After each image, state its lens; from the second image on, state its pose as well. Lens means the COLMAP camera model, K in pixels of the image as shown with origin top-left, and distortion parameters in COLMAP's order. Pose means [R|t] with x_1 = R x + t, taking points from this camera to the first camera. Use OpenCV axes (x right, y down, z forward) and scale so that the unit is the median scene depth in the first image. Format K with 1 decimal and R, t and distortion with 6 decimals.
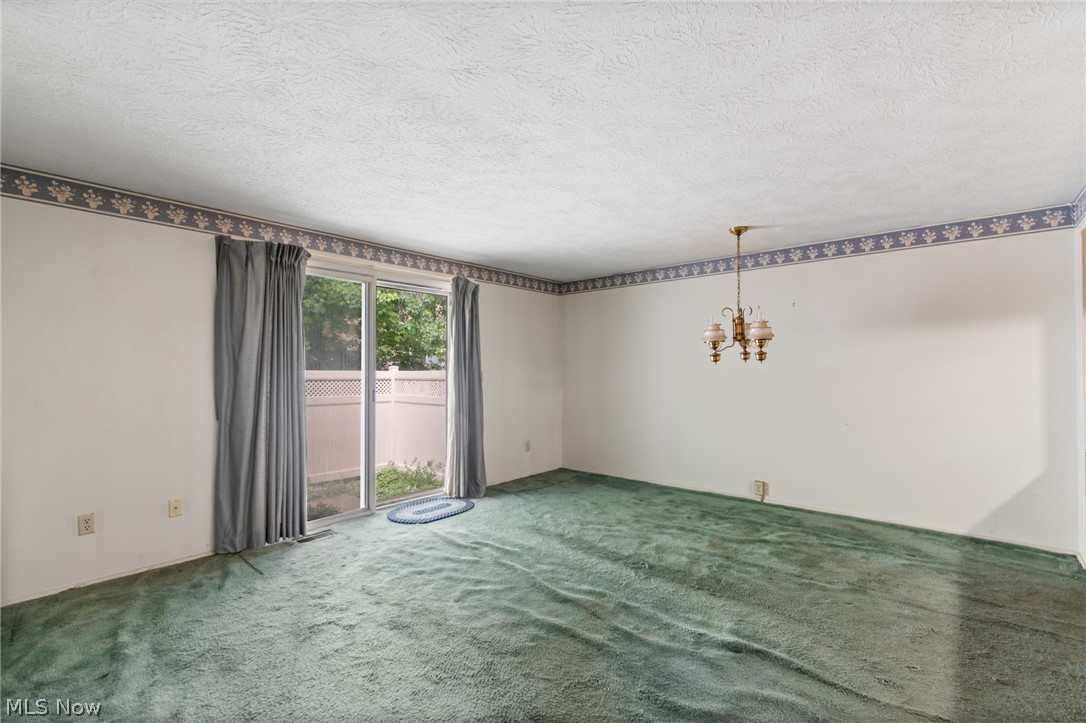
lens RADIAL K [[484.9, 0, 543.0], [0, 484.9, 361.5], [0, 0, 1]] dist [0.001753, 0.000313]
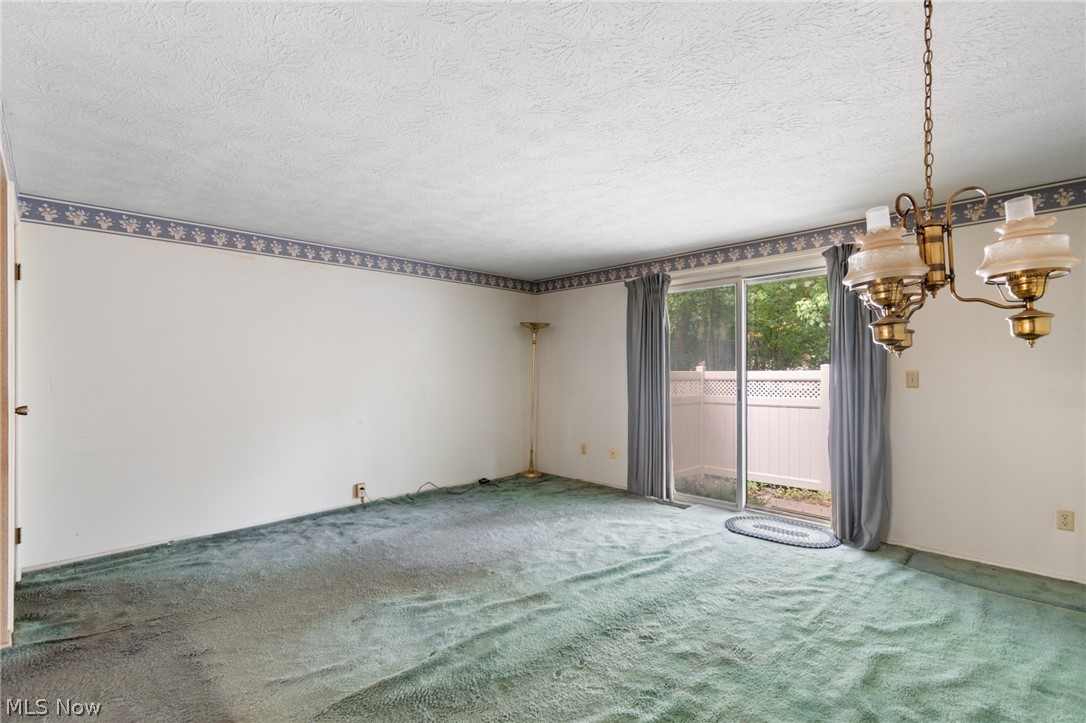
lens RADIAL K [[500.8, 0, 540.6], [0, 500.8, 365.3], [0, 0, 1]] dist [0.005719, 0.001014]
pose [[-0.078024, -0.008396, -0.996916, 0.773839], [0.018688, 0.999777, -0.009882, 0.012258], [0.996776, -0.019402, -0.077849, 0.721050]]
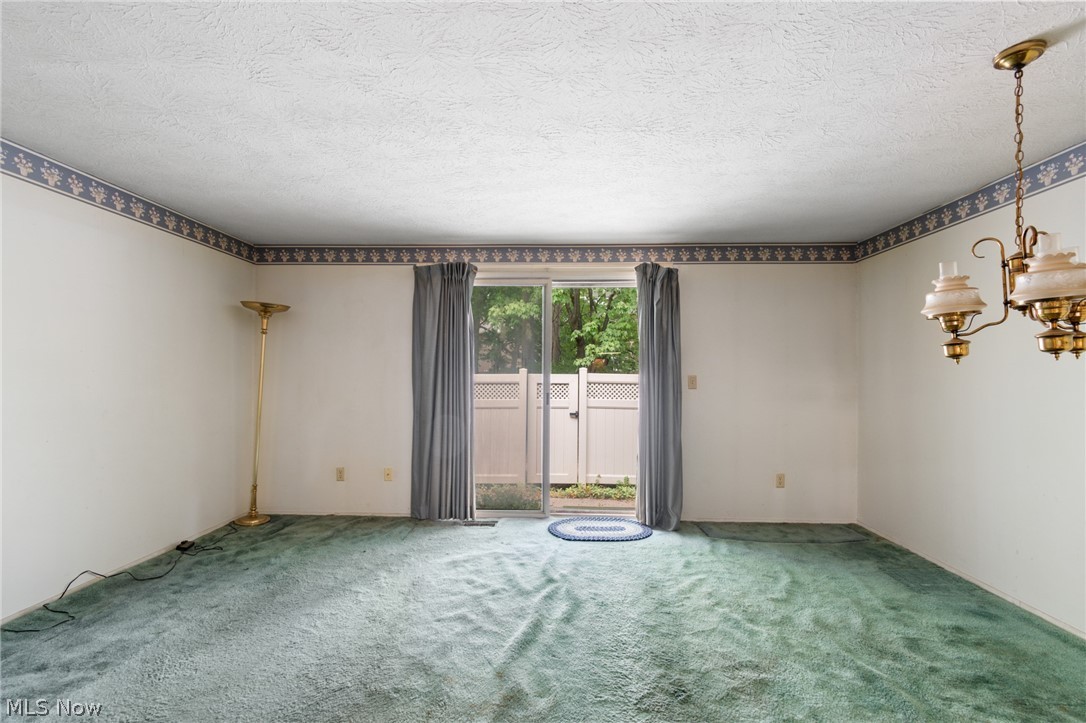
lens RADIAL K [[500.8, 0, 540.6], [0, 500.8, 365.3], [0, 0, 1]] dist [0.005719, 0.001014]
pose [[0.629178, -0.007183, -0.777228, 0.469829], [0.005225, 0.999974, -0.005012, 0.007911], [0.777244, -0.000908, 0.629199, 0.370303]]
